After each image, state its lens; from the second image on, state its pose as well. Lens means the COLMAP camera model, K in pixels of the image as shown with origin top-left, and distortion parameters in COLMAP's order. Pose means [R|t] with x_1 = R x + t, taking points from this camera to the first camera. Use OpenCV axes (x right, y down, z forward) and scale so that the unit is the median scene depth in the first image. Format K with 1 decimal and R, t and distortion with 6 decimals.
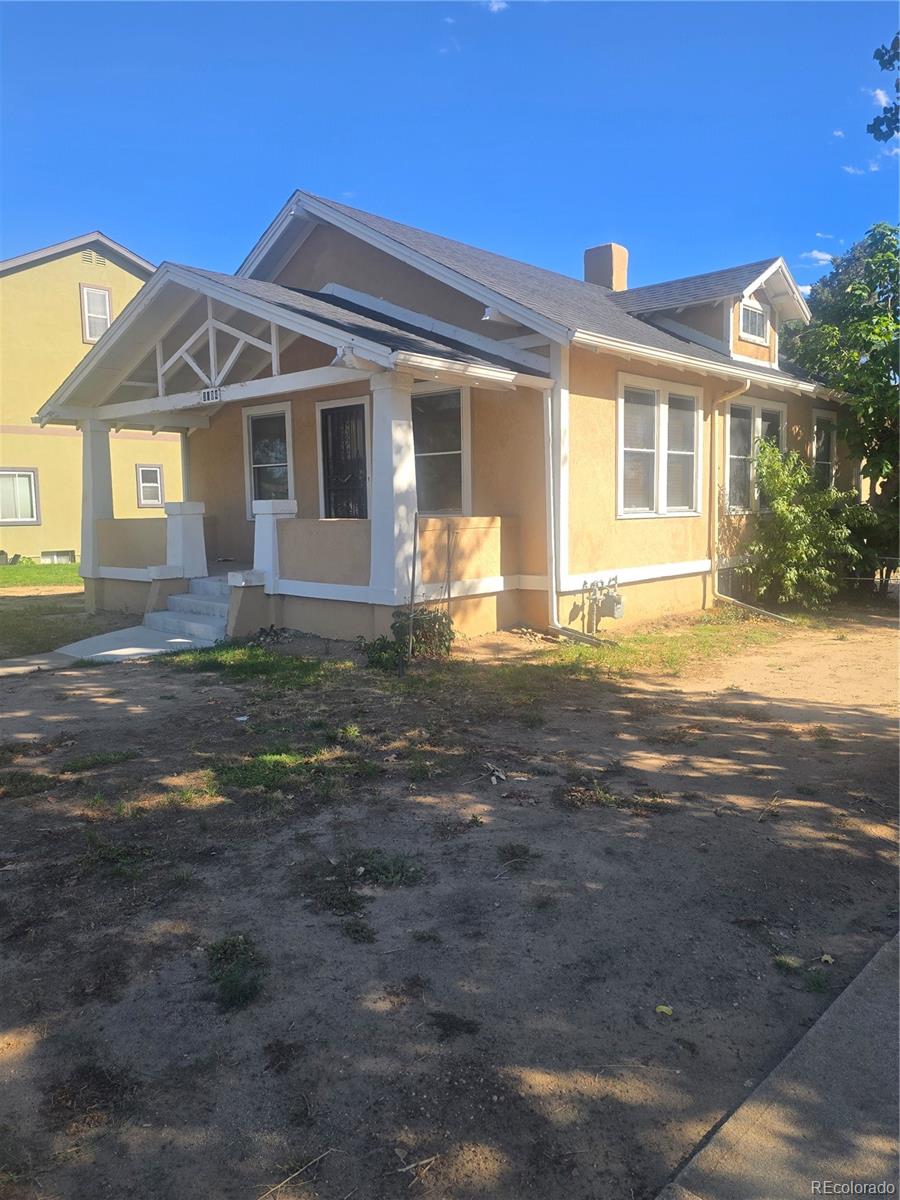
lens RADIAL K [[853.7, 0, 449.9], [0, 853.7, 594.0], [0, 0, 1]] dist [0.063256, -0.059305]
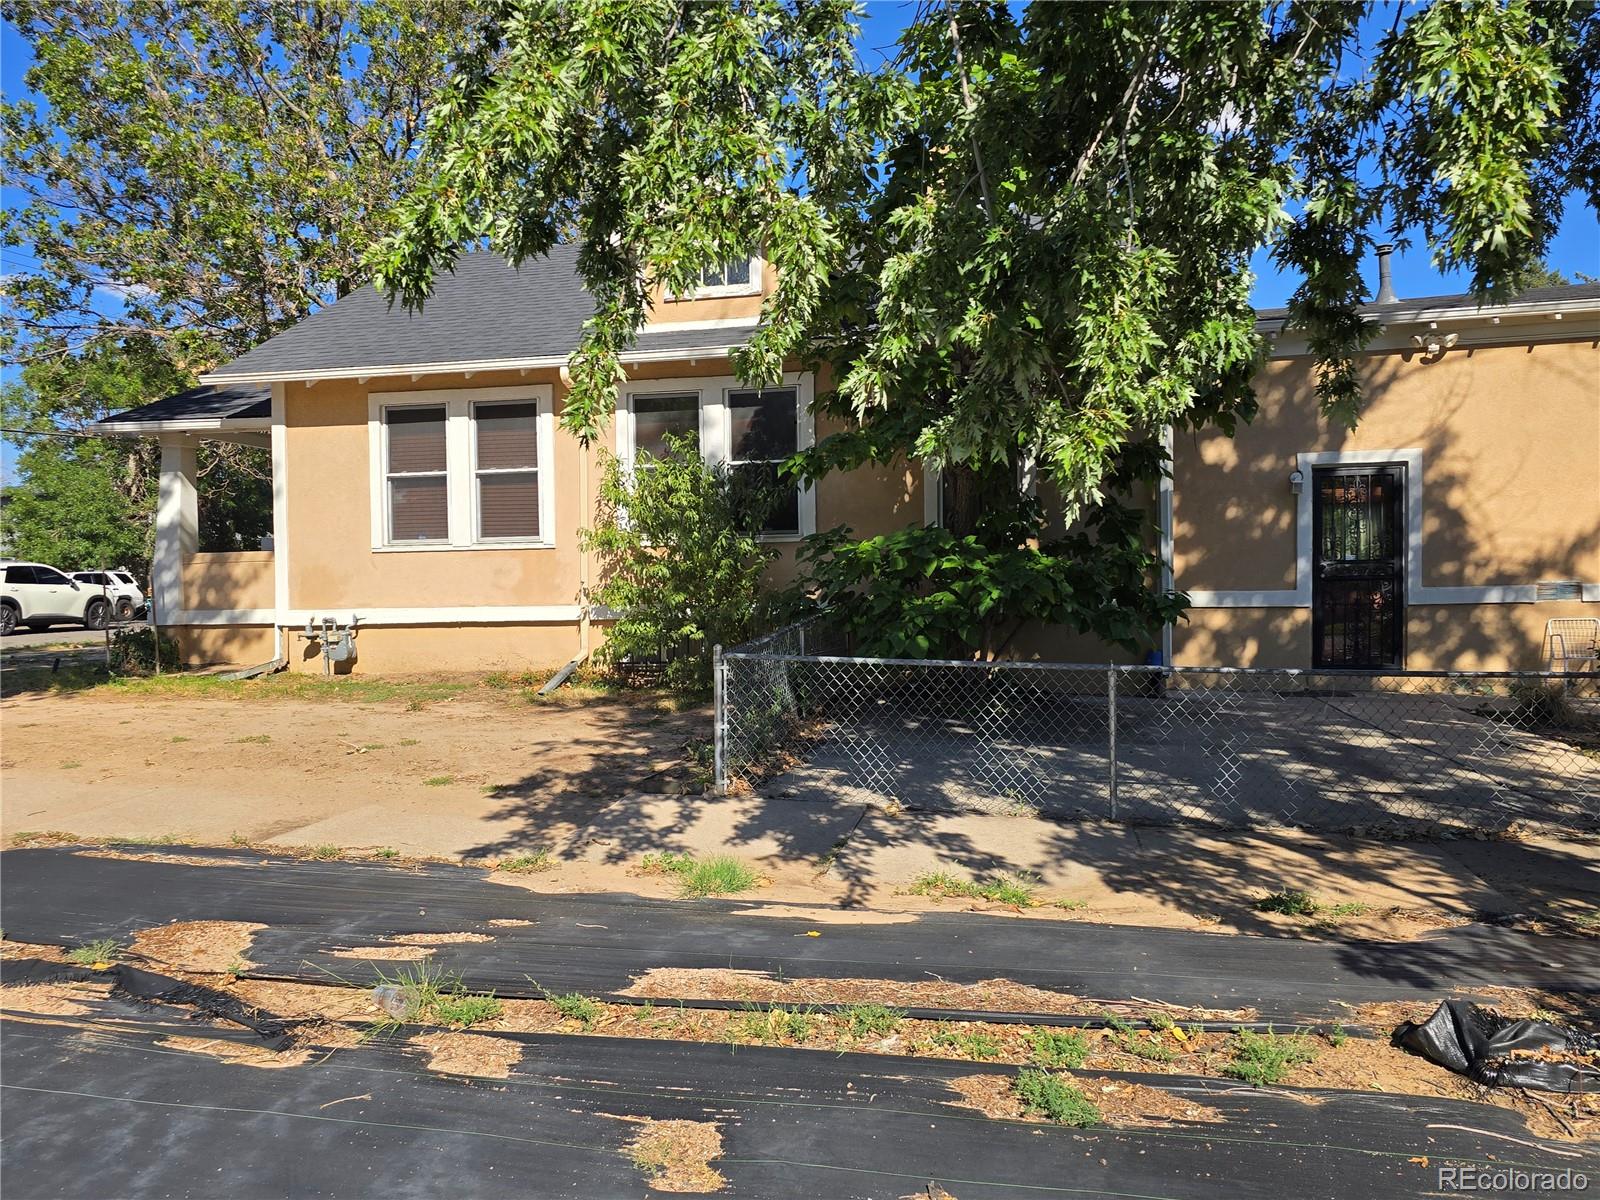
lens RADIAL K [[1138.3, 0, 800.0], [0, 1138.3, 600.0], [0, 0, 1]] dist [0.063256, -0.059305]
pose [[0.535184, 0.025593, -0.844348, 2.258538], [-0.073537, 0.997158, -0.016387, -0.078215], [0.841529, 0.070861, 0.535545, 1.127554]]
